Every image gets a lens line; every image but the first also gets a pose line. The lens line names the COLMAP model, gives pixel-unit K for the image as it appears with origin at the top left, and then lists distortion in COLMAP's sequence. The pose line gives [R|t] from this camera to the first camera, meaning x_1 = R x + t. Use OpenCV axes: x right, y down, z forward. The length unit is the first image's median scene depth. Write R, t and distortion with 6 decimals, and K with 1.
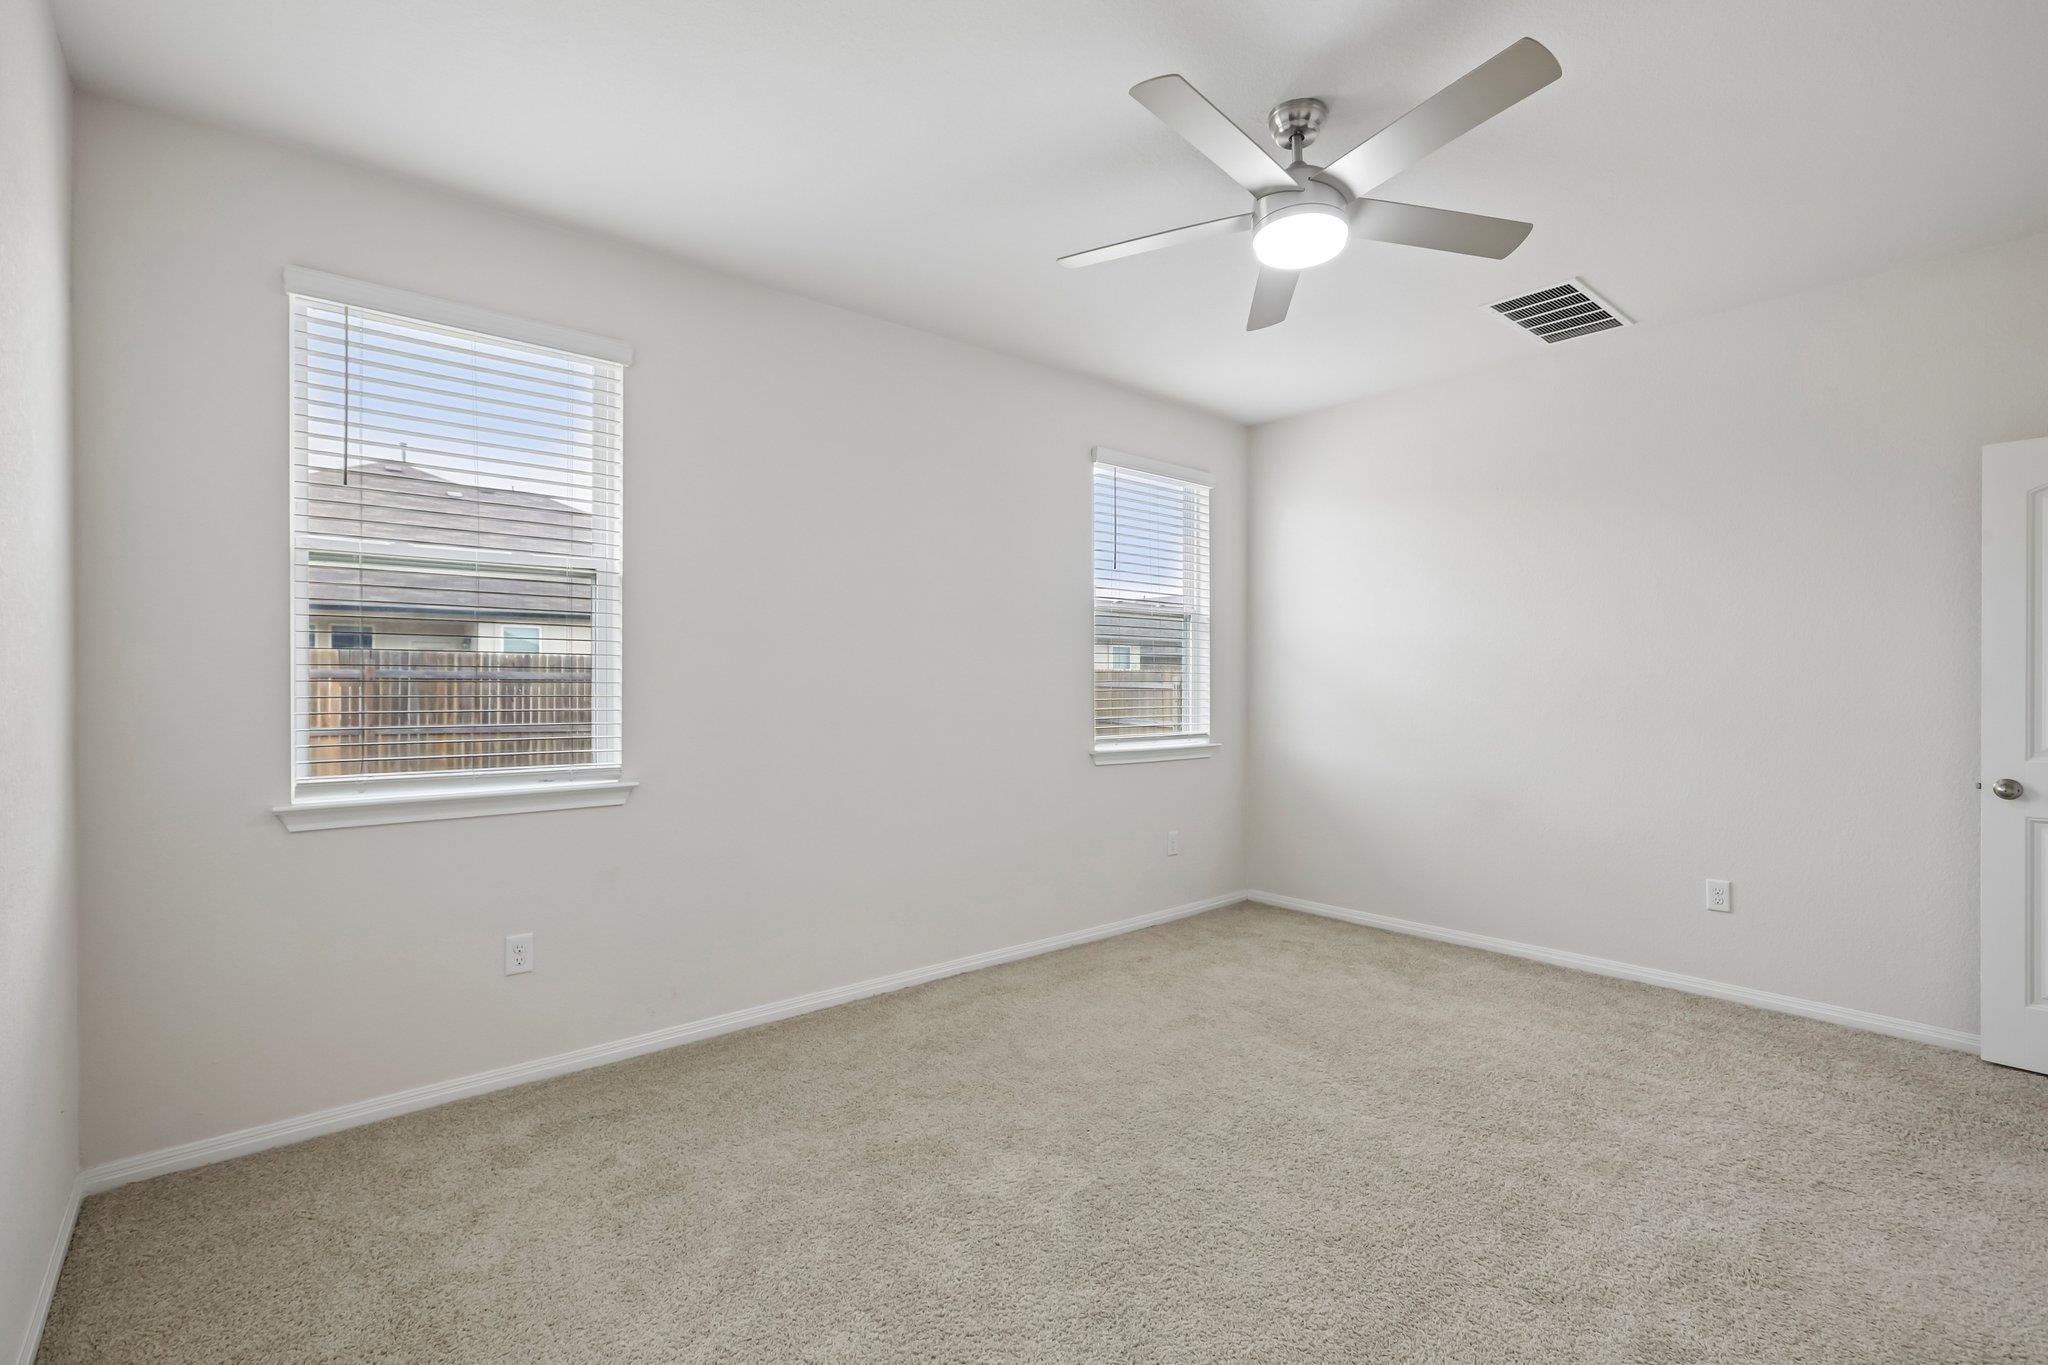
lens RADIAL K [[922.9, 0, 1024.0], [0, 922.9, 682.5], [0, 0, 1]] dist [-0.000089, -0.000080]
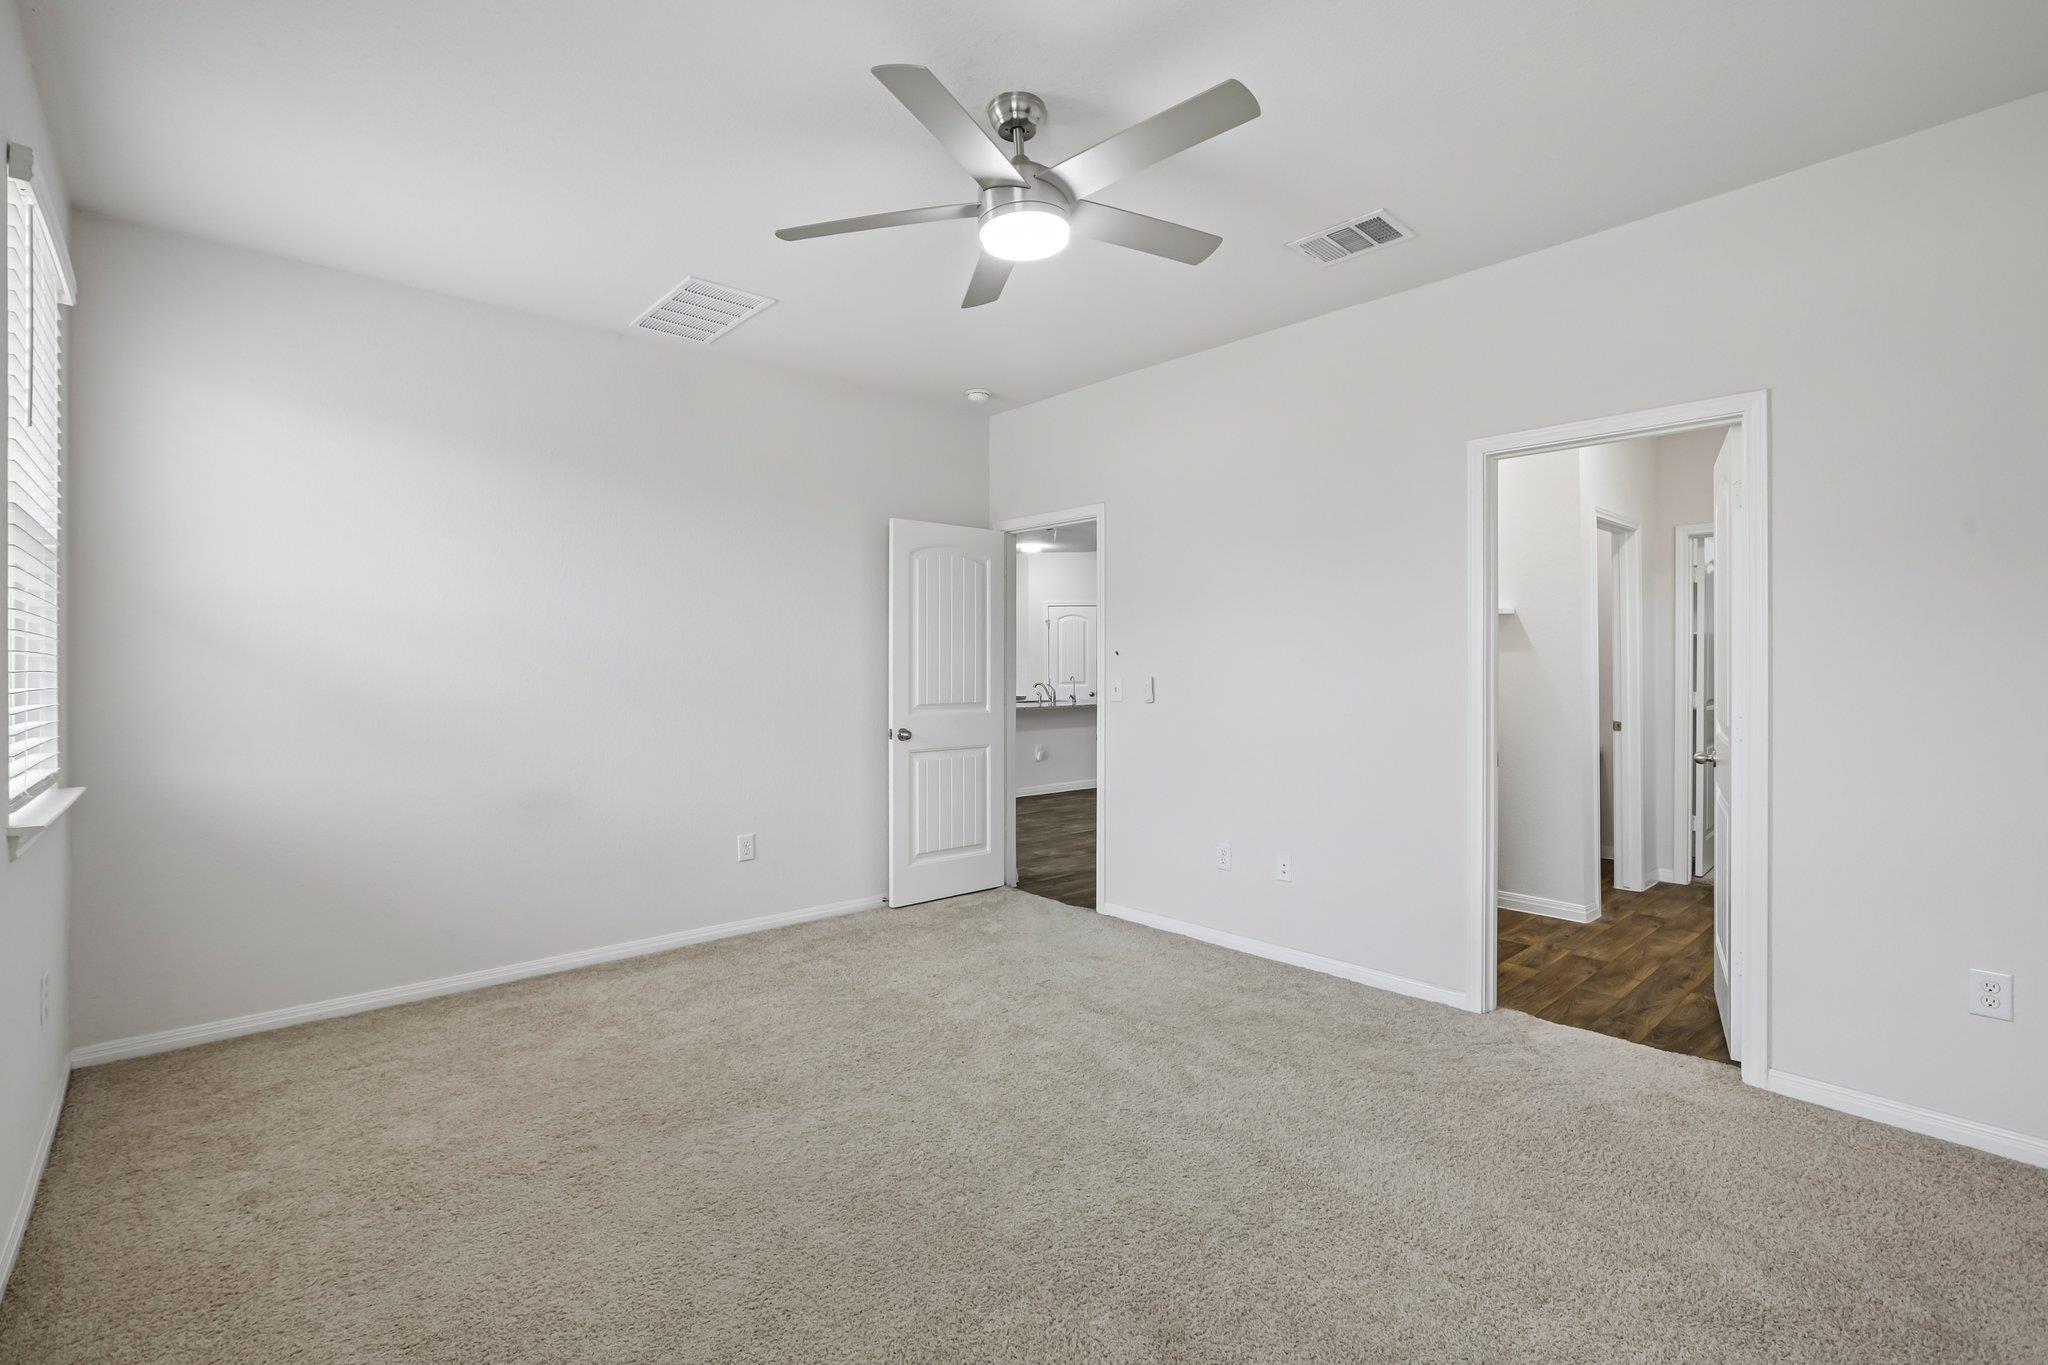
lens RADIAL K [[961.5, 0, 1024.0], [0, 961.5, 682.5], [0, 0, 1]] dist [-0.003233, -0.000276]
pose [[-0.007873, -0.023879, 0.999684, -0.361241], [0.003174, 0.999709, 0.023905, -0.008414], [-0.999964, 0.003361, -0.007795, 0.479154]]
